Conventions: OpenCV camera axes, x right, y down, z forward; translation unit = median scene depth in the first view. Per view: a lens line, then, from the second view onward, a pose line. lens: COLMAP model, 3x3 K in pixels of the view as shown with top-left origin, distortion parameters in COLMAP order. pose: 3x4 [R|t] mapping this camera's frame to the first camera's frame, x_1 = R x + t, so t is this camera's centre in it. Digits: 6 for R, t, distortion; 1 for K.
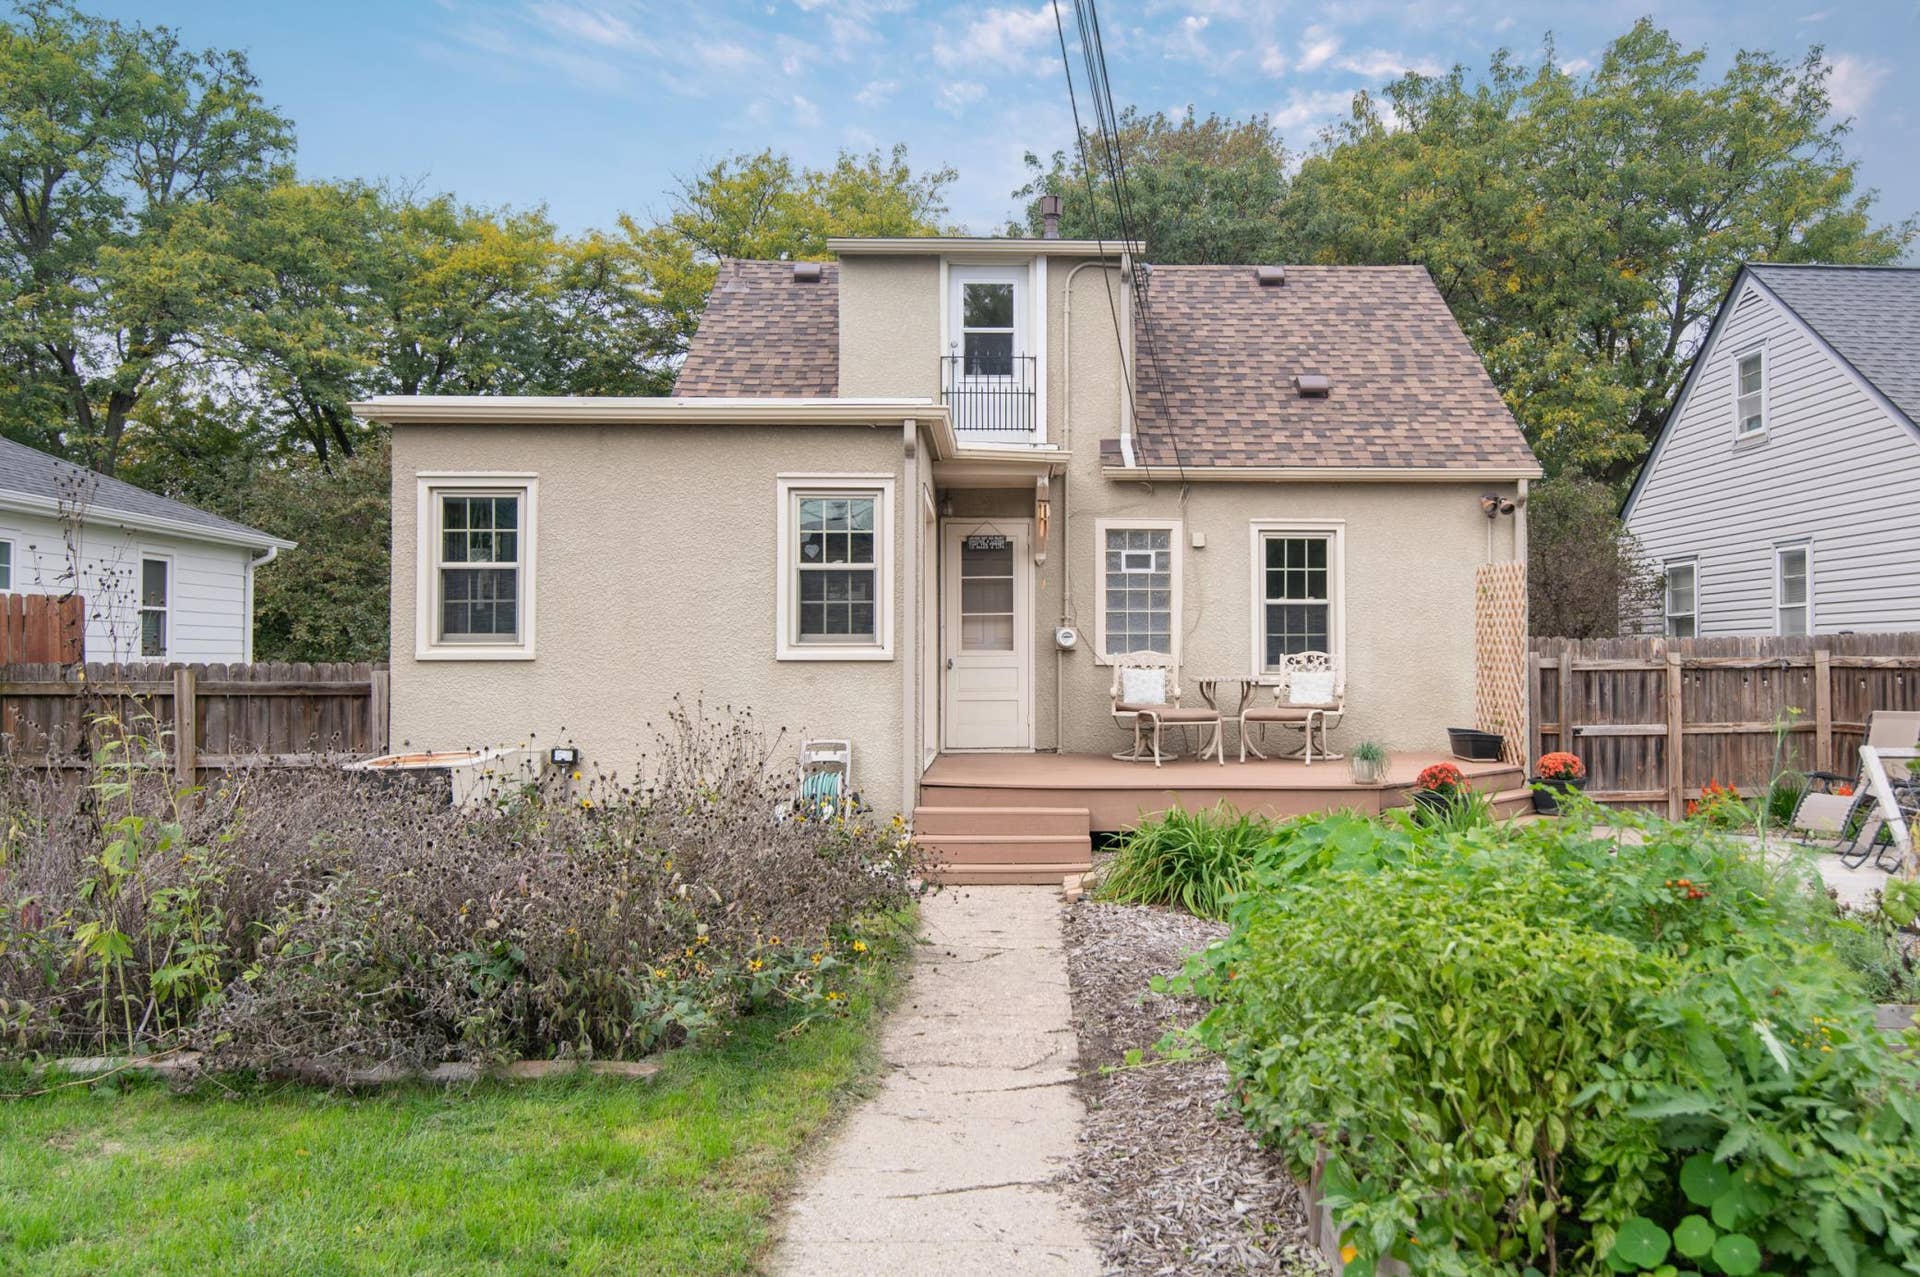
lens RADIAL K [[1632.9, 0, 960.0], [0, 1632.9, 638.5], [0, 0, 1]] dist [0.040244, -0.098572]
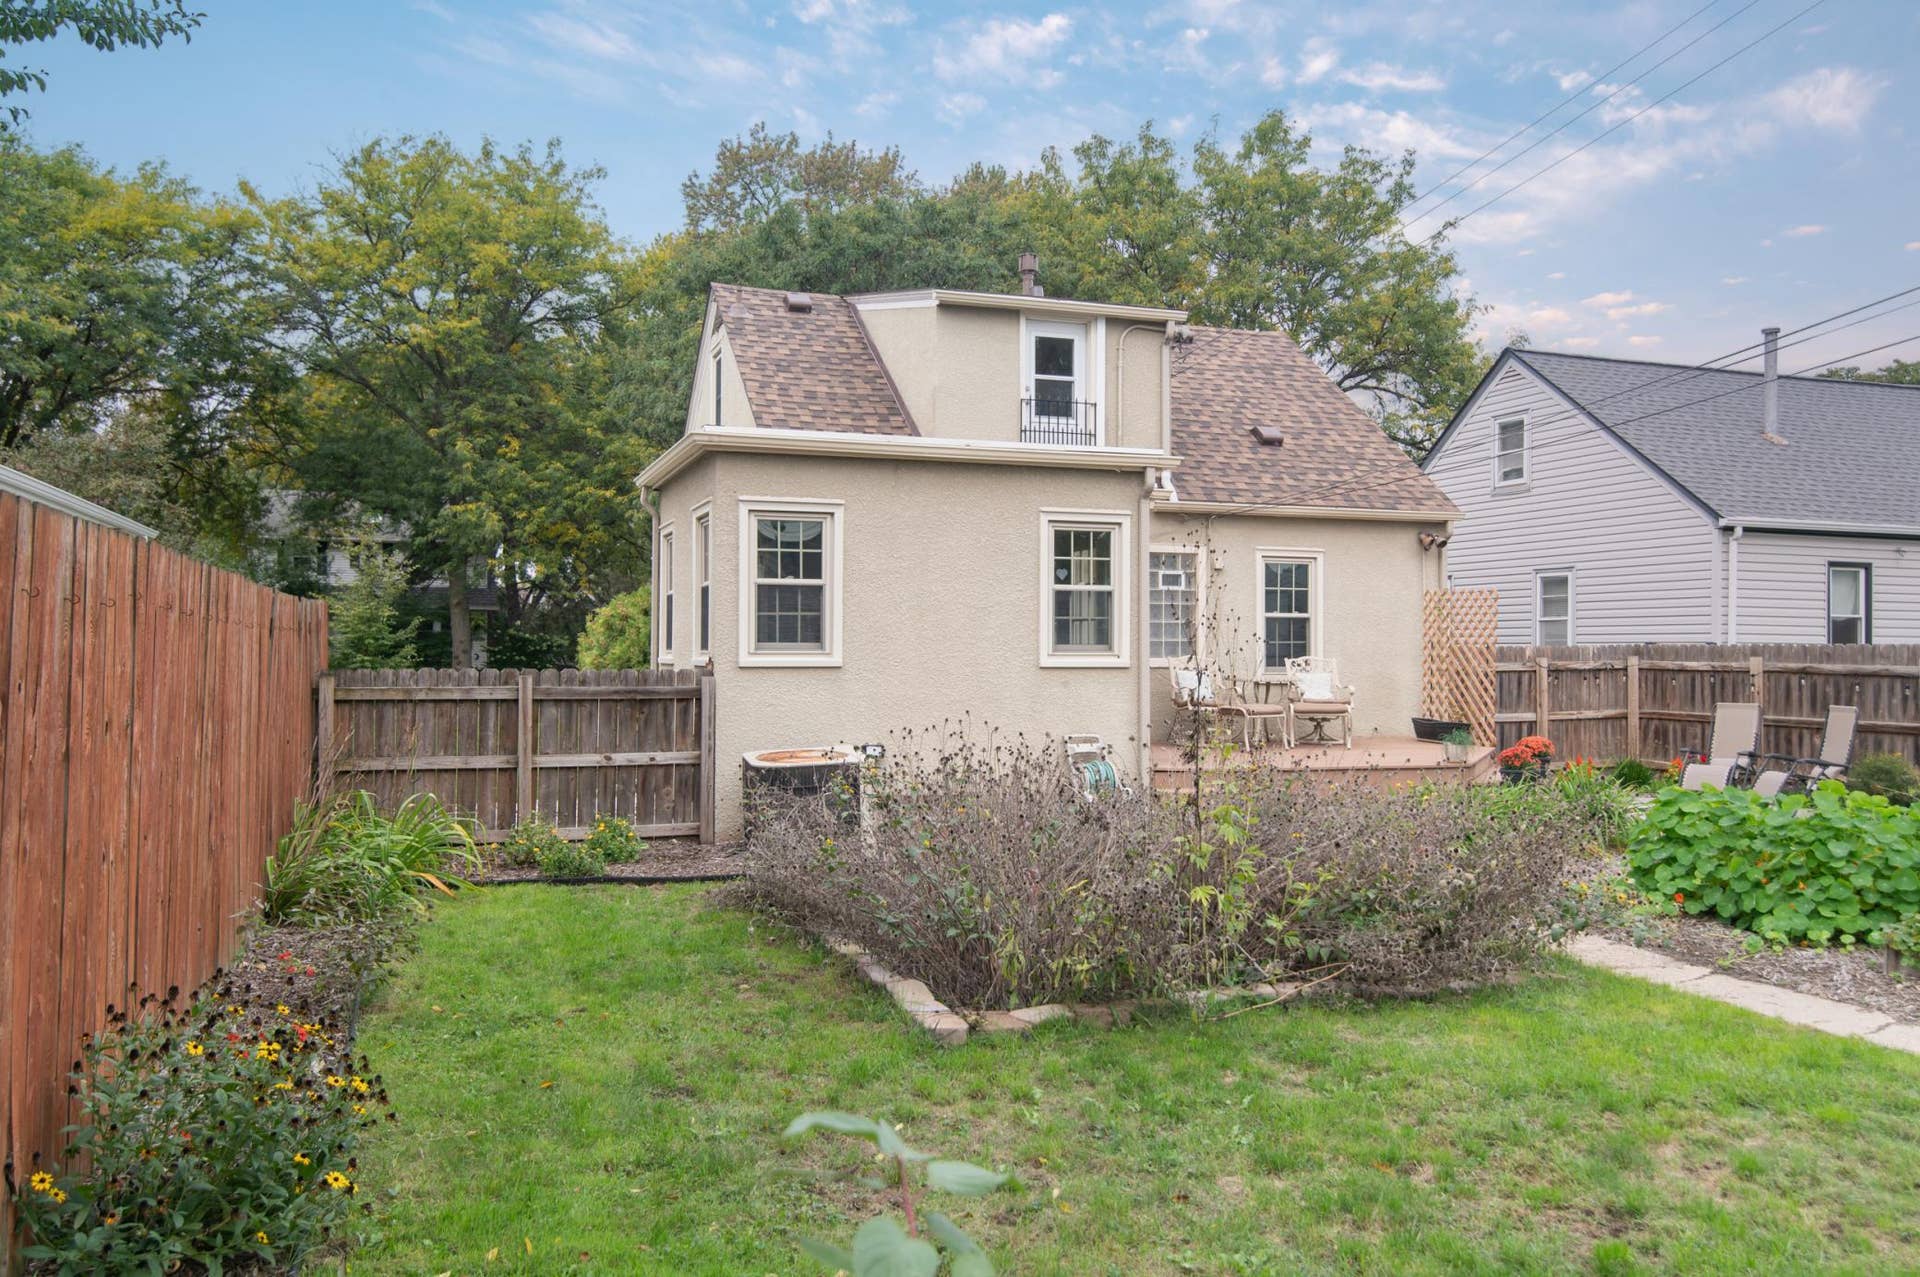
lens RADIAL K [[1593.0, 0, 960.0], [0, 1593.0, 638.5], [0, 0, 1]] dist [0.005342, 0.000852]
pose [[0.948859, 0.006479, 0.315635, -0.401160], [-0.009185, 0.999933, 0.007085, -0.011306], [-0.315568, -0.009621, 0.948854, -0.050997]]
